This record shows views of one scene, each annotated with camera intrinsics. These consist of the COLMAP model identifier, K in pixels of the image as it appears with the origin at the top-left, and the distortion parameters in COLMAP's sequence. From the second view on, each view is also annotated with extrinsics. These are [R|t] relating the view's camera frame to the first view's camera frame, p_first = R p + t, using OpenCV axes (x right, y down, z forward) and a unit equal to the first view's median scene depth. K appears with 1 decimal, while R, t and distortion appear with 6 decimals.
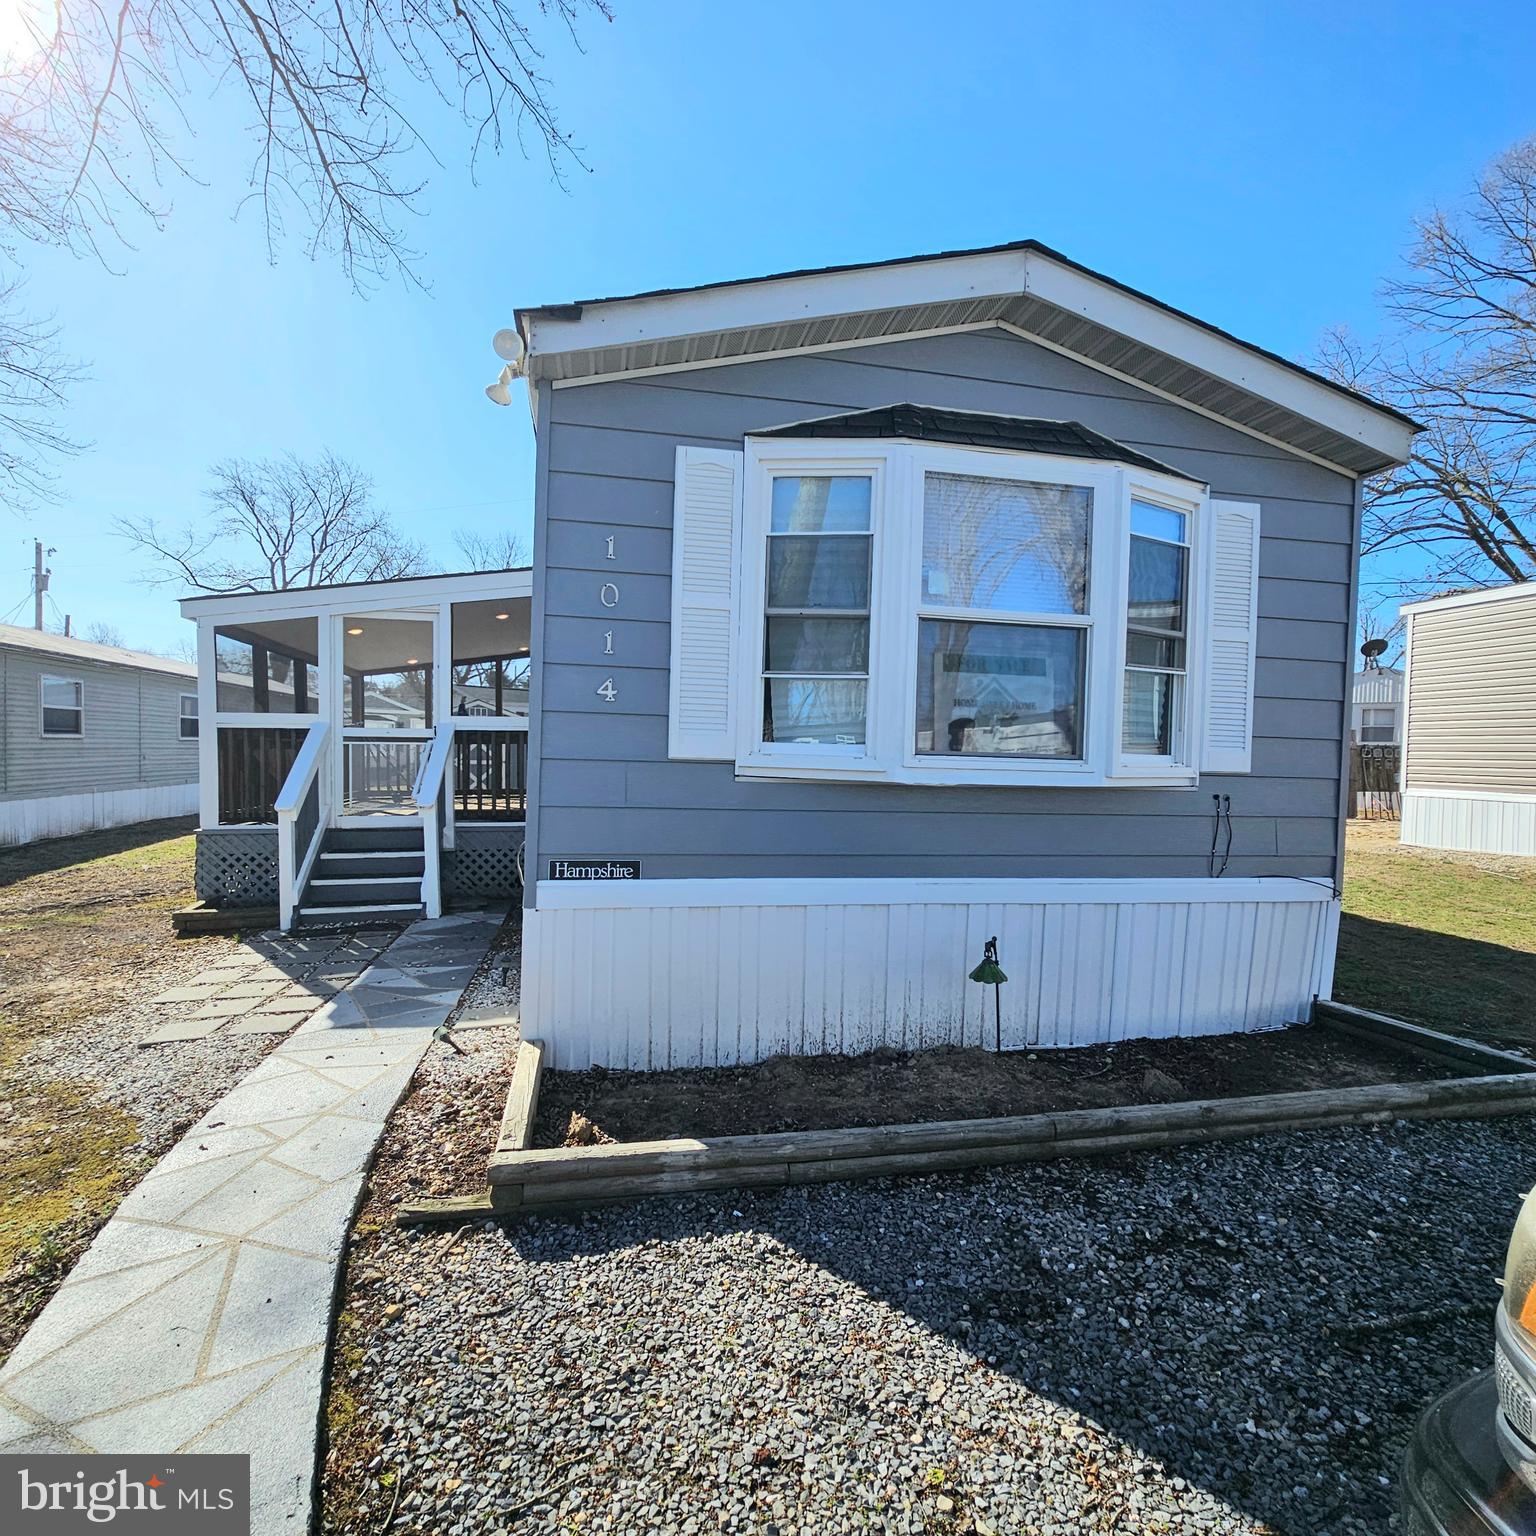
lens RADIAL K [[810.4, 0, 768.0], [0, 810.4, 768.0], [0, 0, 1]] dist [-0.000955, -0.000440]
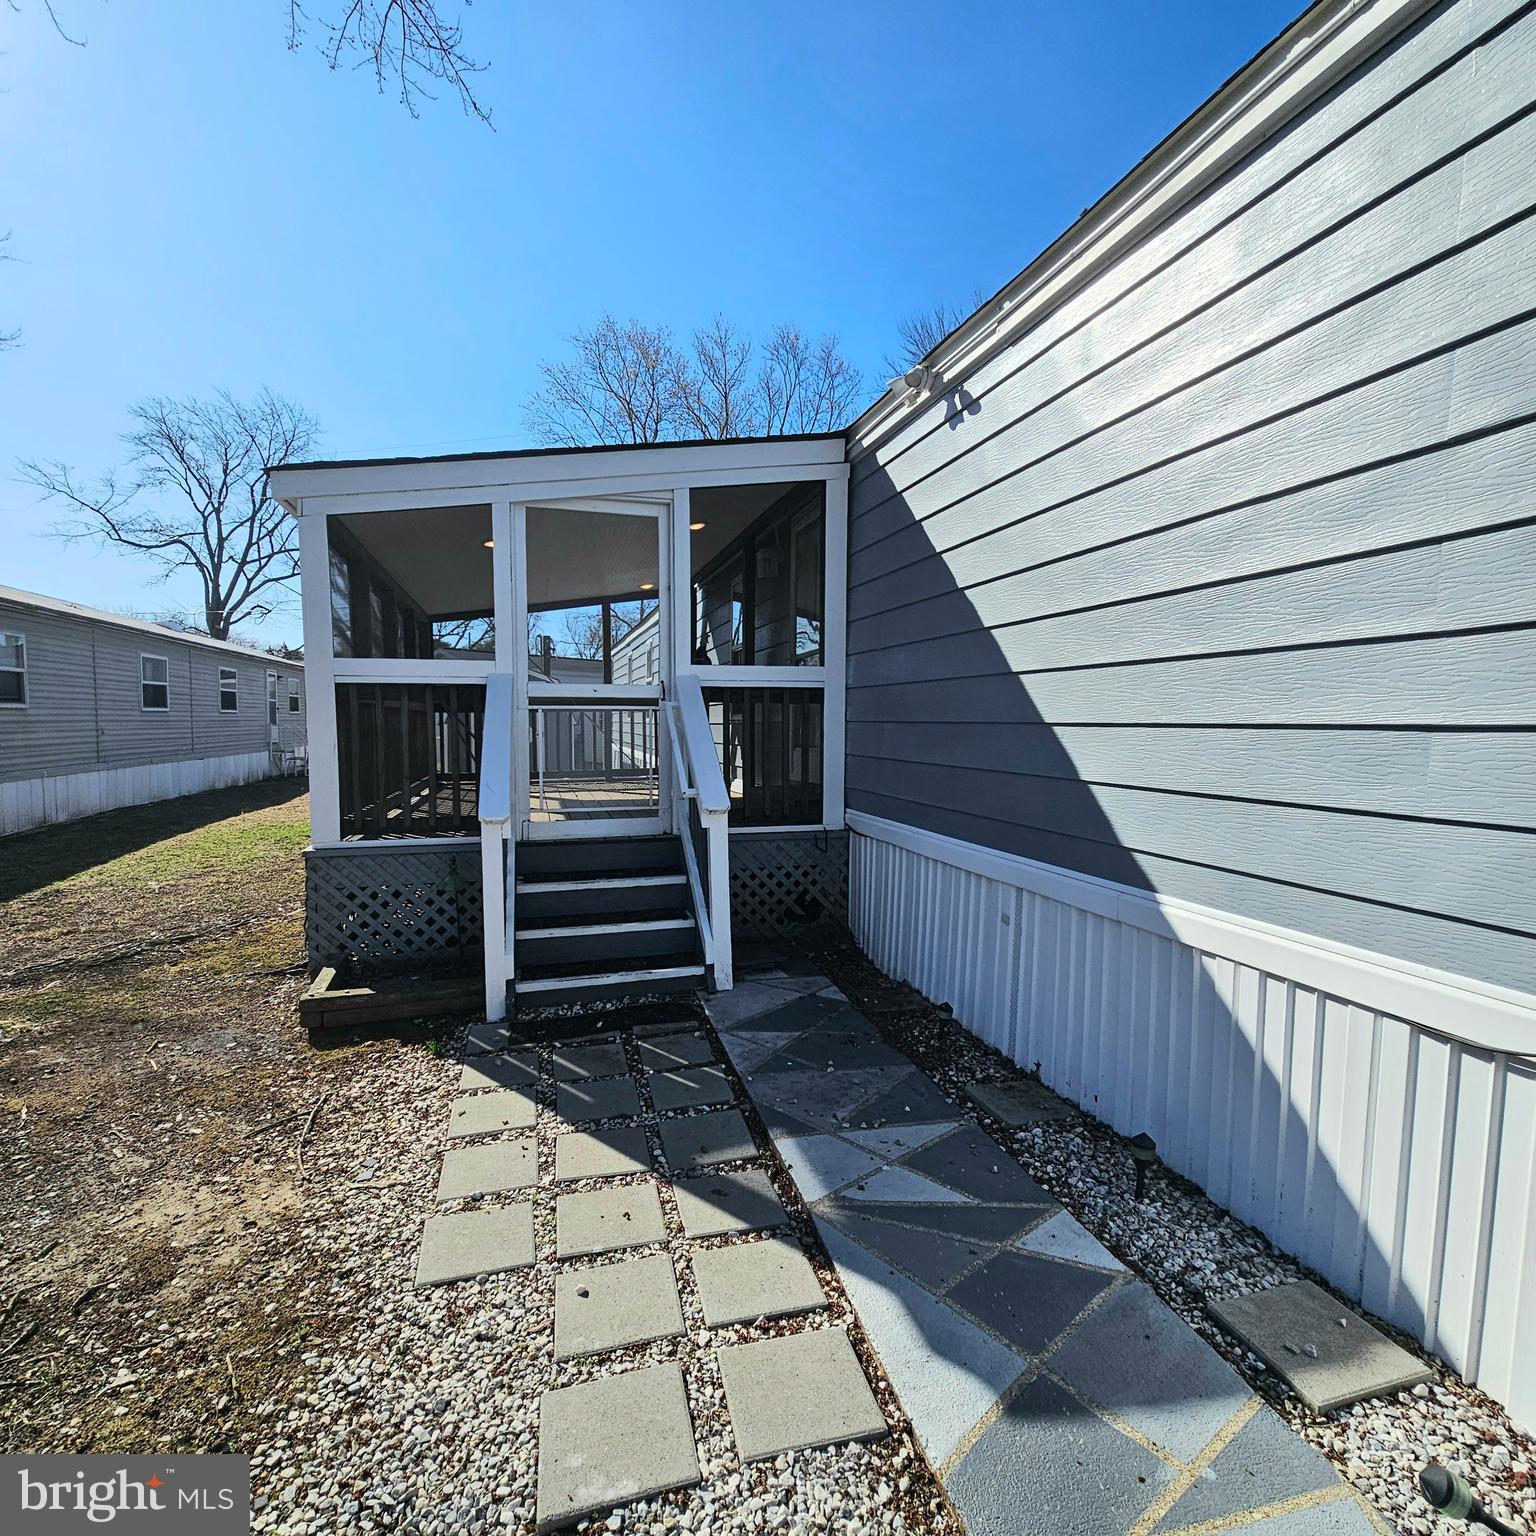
lens RADIAL K [[810.4, 0, 768.0], [0, 810.4, 768.0], [0, 0, 1]] dist [-0.000955, -0.000440]
pose [[0.997732, -0.011061, 0.066396, -0.394380], [0.008577, 0.999257, 0.037586, -0.005694], [-0.066763, -0.036931, 0.997085, 0.364827]]
